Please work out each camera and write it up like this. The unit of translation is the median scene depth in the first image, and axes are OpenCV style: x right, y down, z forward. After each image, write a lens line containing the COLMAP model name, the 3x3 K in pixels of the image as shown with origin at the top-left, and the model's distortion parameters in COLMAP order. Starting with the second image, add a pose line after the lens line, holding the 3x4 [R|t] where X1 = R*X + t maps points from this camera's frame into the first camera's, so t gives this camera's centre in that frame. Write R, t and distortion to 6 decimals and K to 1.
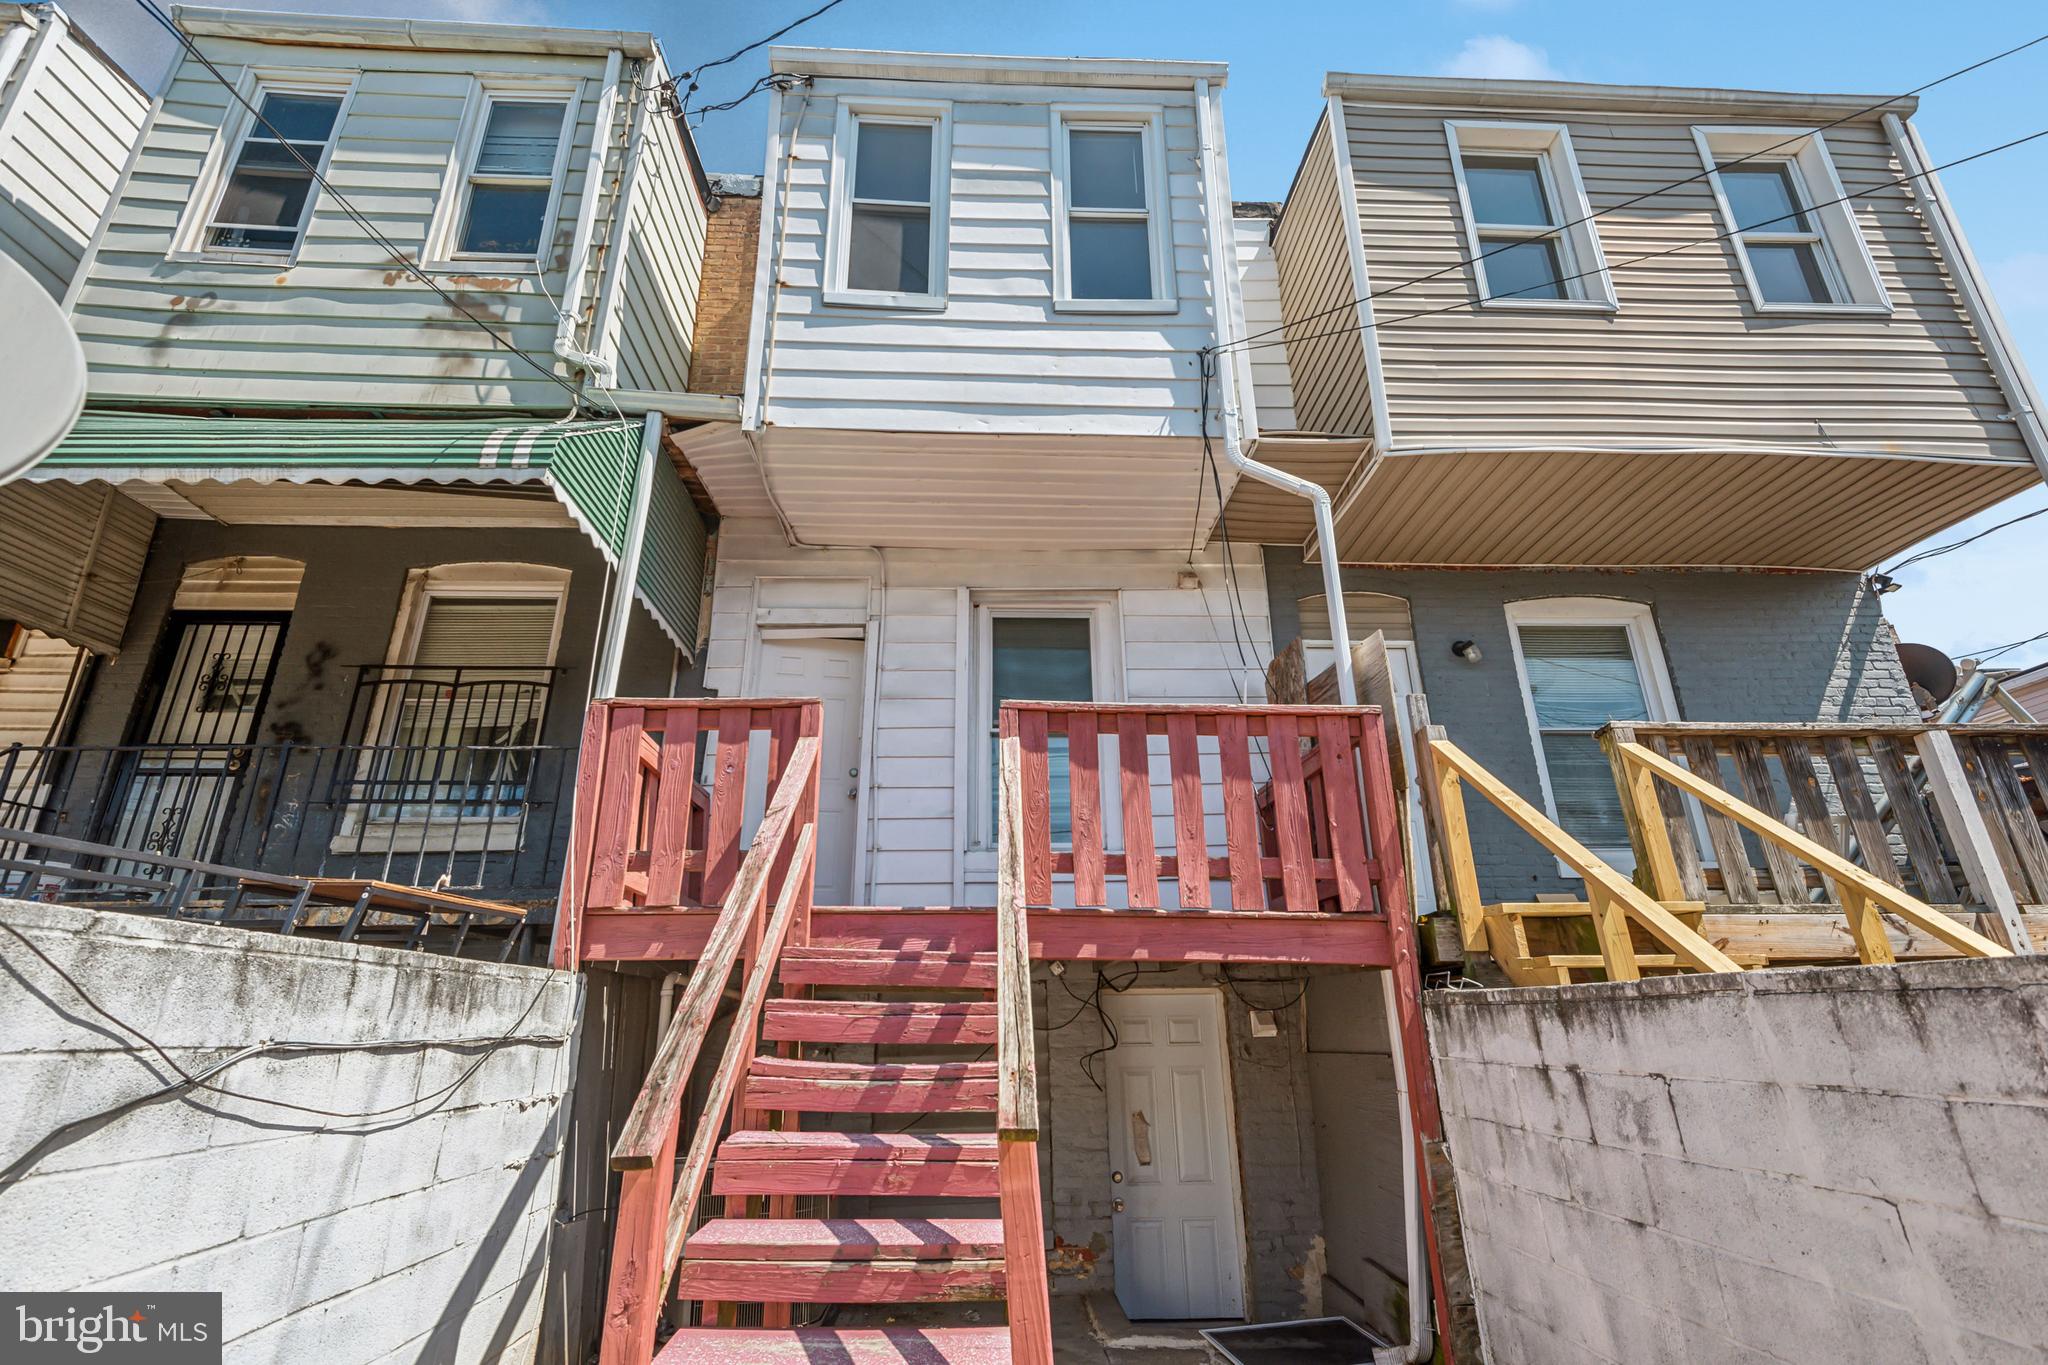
lens RADIAL K [[920.4, 0, 1018.9], [0, 920.4, 676.2], [0, 0, 1]] dist [0.035474, -0.020793]
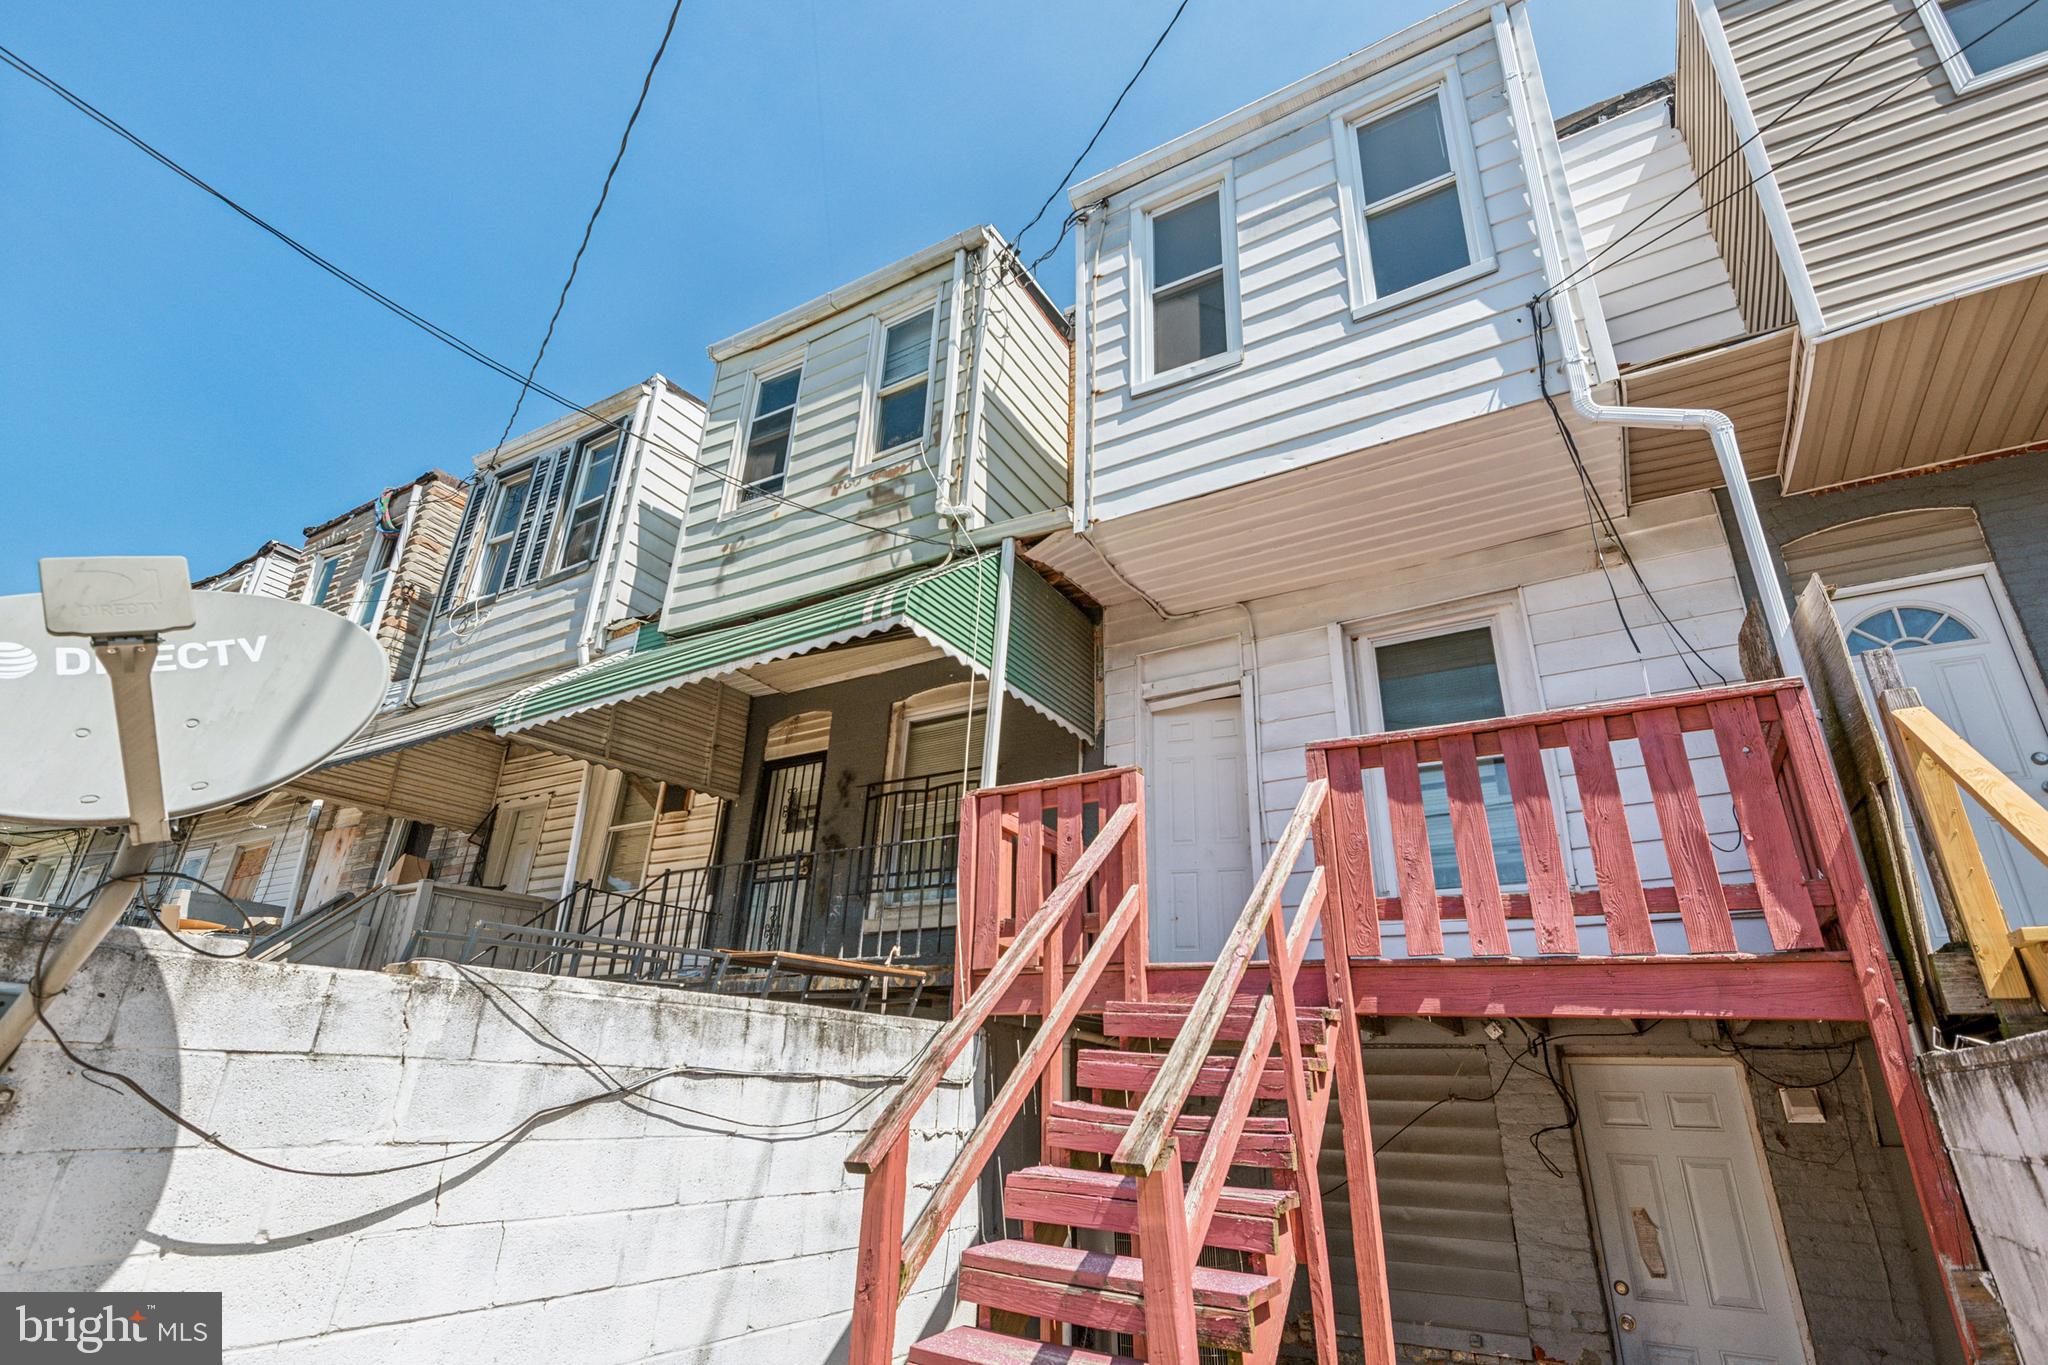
lens RADIAL K [[932.3, 0, 1024.0], [0, 932.3, 682.5], [0, 0, 1]] dist [0.037453, -0.023394]
pose [[0.846216, -0.182481, -0.500618, 0.165084], [0.154373, 0.983196, -0.097443, 0.009924], [0.509987, 0.005176, 0.860166, 0.002968]]
